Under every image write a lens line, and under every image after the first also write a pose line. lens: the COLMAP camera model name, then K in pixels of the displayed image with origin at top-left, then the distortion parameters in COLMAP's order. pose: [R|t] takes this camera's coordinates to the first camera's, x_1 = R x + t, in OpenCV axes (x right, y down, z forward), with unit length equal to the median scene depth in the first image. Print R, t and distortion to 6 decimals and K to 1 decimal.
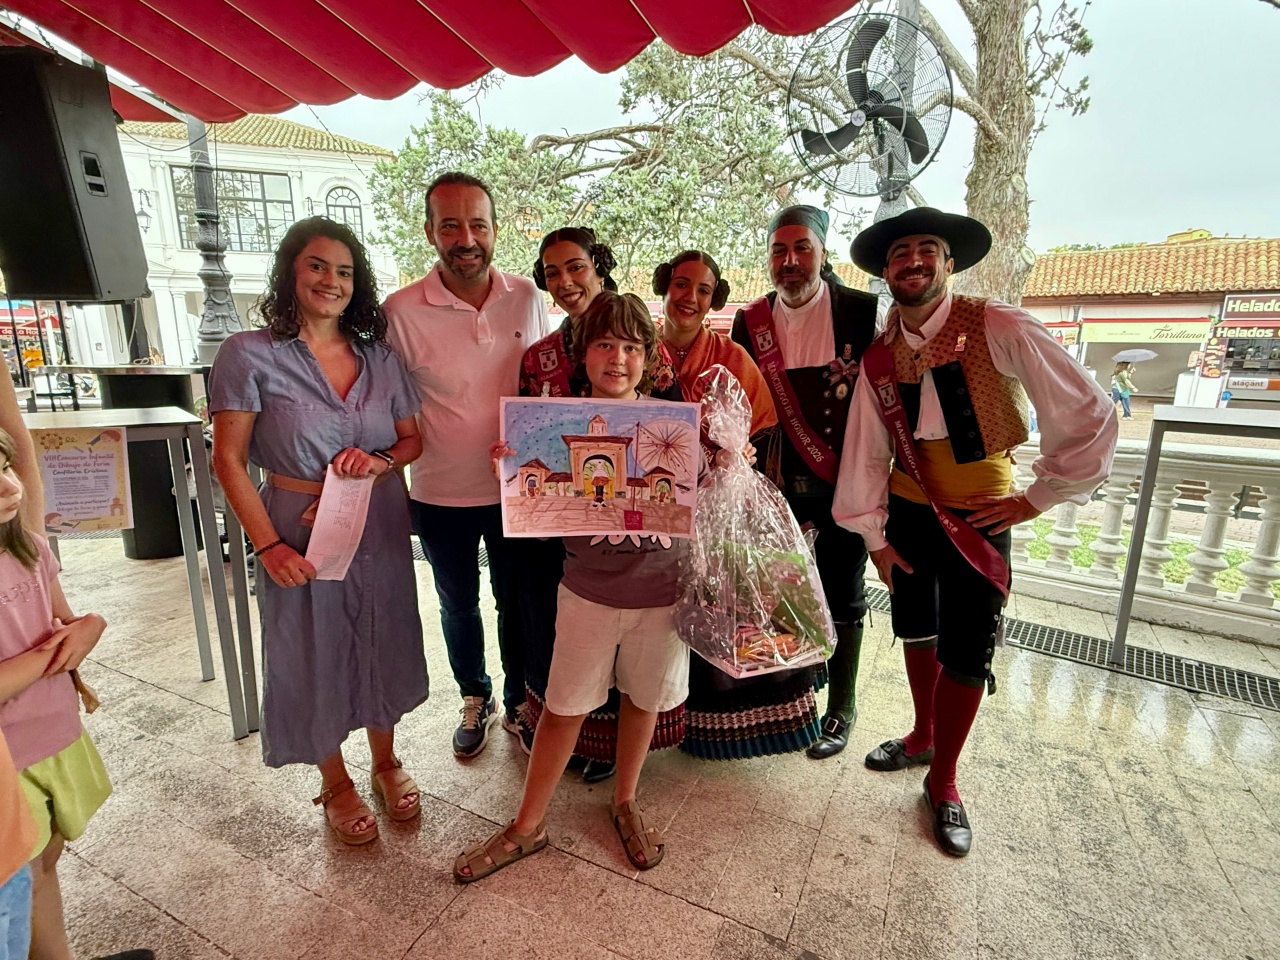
lens RADIAL K [[639.6, 0, 639.9], [0, 639.6, 481.0], [0, 0, 1]] dist [0.002903, -0.001843]
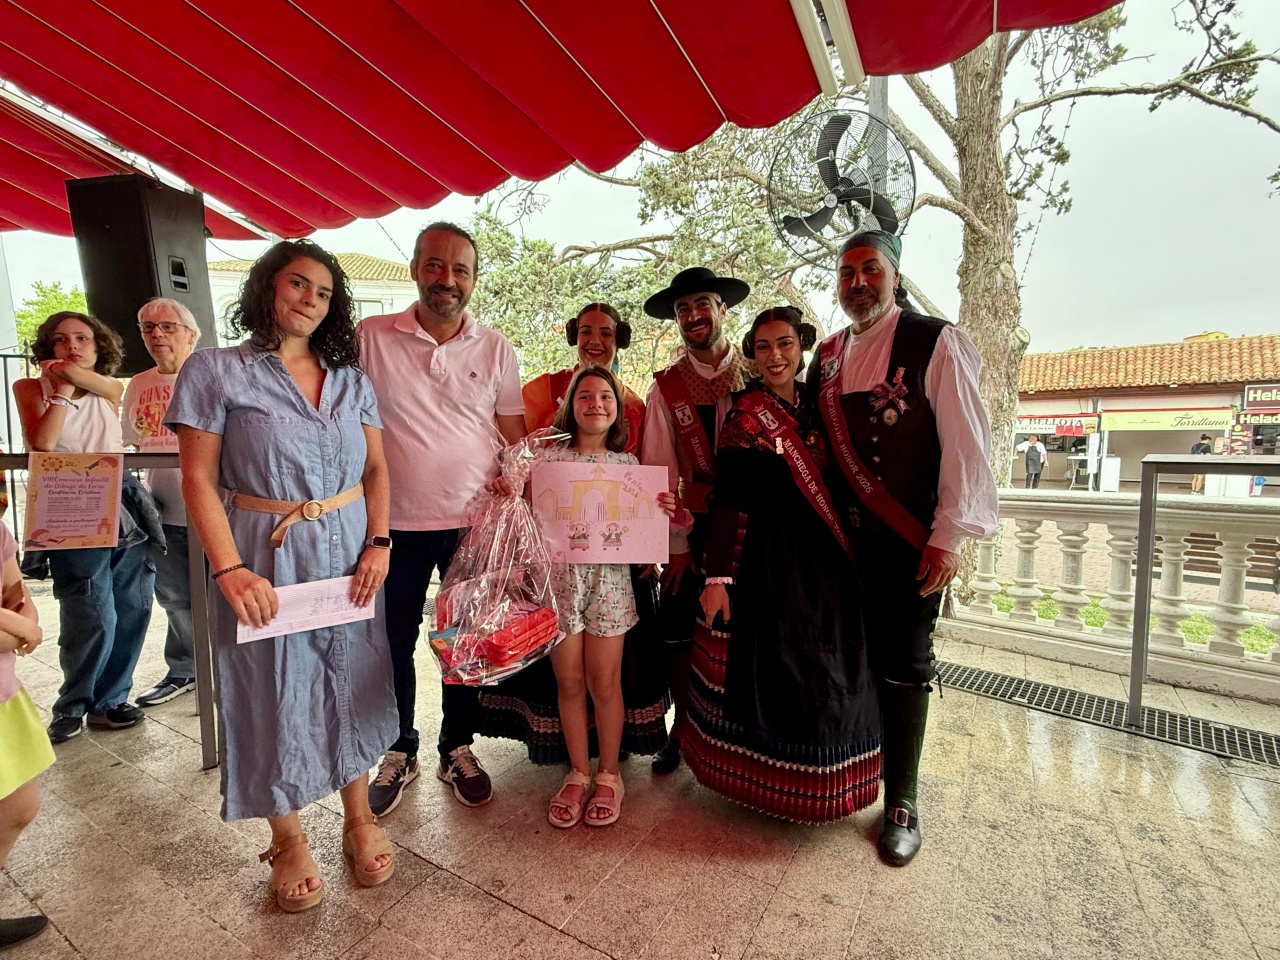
lens RADIAL K [[591.3, 0, 640.2], [0, 591.3, 479.8], [0, 0, 1]] dist [-0.001720, 0.000921]
pose [[0.997058, -0.004853, -0.076491, 0.084579], [-0.006536, 0.988975, -0.147940, 0.055865], [0.076365, 0.148005, 0.986034, 0.042544]]
